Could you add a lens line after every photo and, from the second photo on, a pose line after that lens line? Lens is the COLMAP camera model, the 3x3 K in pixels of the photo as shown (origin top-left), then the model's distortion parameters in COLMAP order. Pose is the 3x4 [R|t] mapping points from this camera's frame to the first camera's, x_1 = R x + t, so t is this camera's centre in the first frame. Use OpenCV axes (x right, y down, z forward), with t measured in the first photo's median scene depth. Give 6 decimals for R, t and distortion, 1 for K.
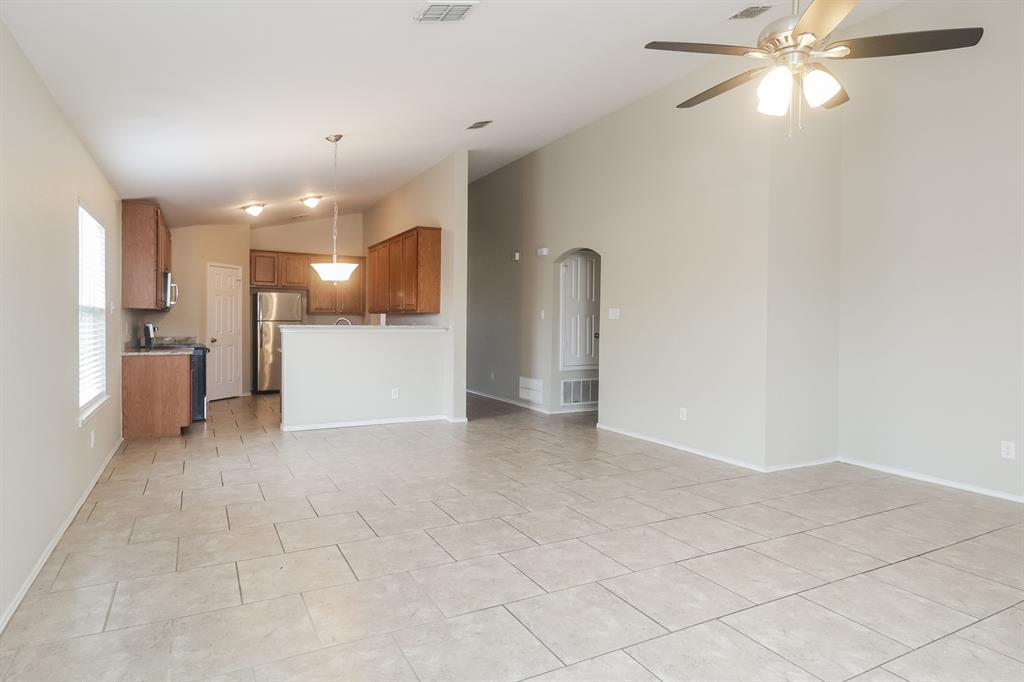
lens RADIAL K [[583.0, 0, 502.3], [0, 583.0, 327.4], [0, 0, 1]] dist [0.005342, -0.000139]
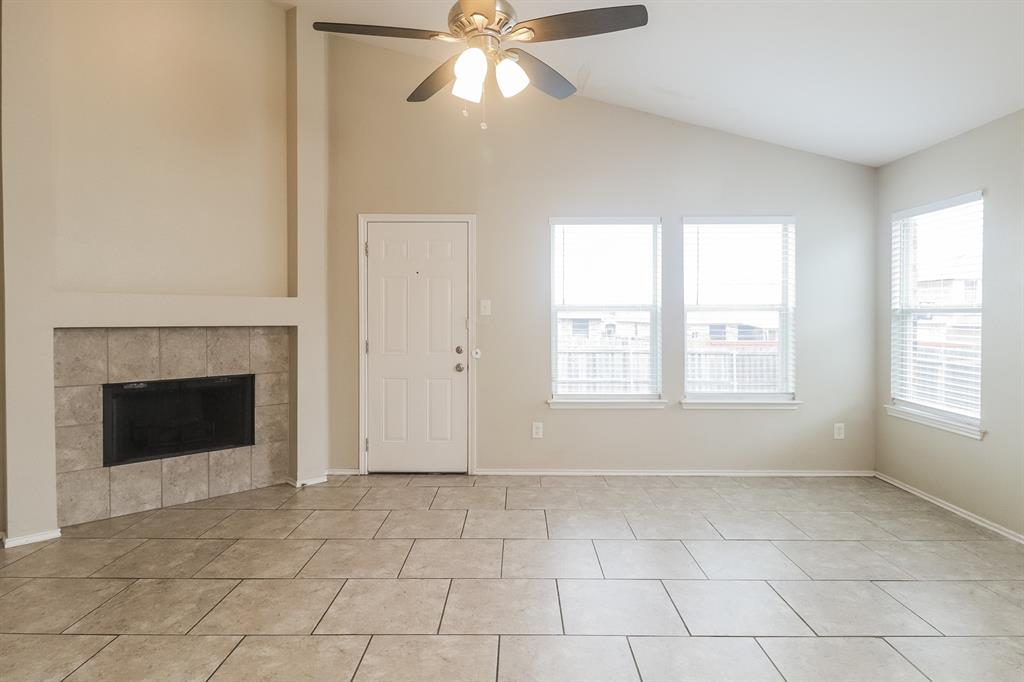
lens RADIAL K [[590.2, 0, 524.3], [0, 590.2, 327.3], [0, 0, 1]] dist [0.001386, -0.001127]
pose [[-0.893605, -0.013193, 0.448661, 0.007406], [-0.000315, 0.999586, 0.028765, -0.015862], [-0.448854, 0.025563, -0.893239, 1.584096]]
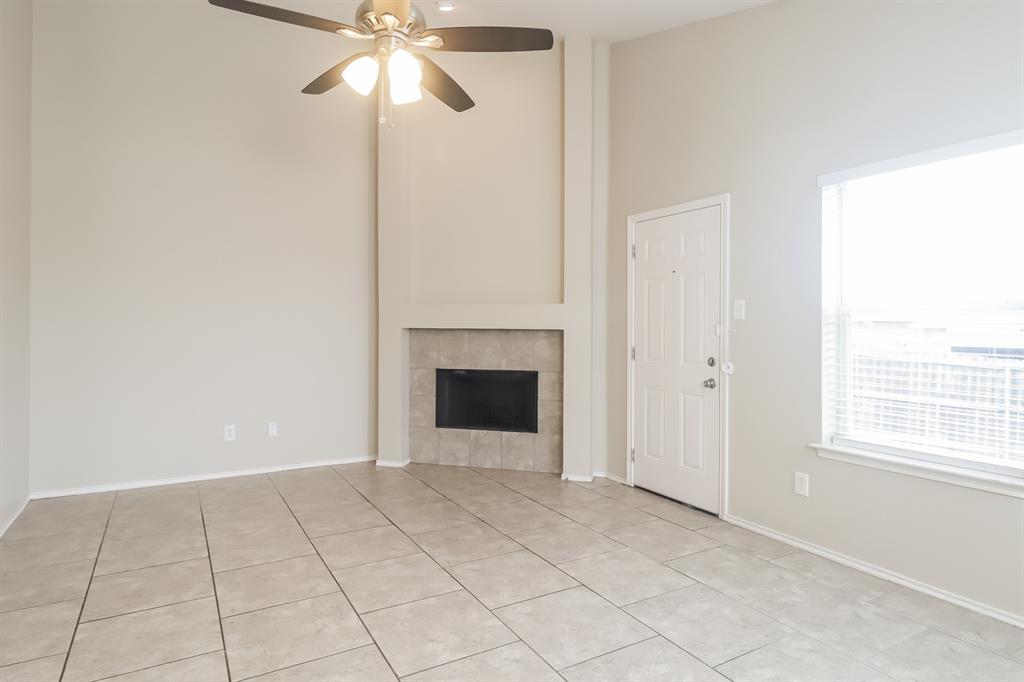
lens RADIAL K [[583.0, 0, 502.3], [0, 583.0, 327.4], [0, 0, 1]] dist [0.005342, -0.000139]
pose [[-0.047848, -0.012337, 0.998778, -0.387365], [0.006162, 0.999901, 0.012646, -0.003854], [-0.998836, 0.006760, -0.047767, 0.758906]]
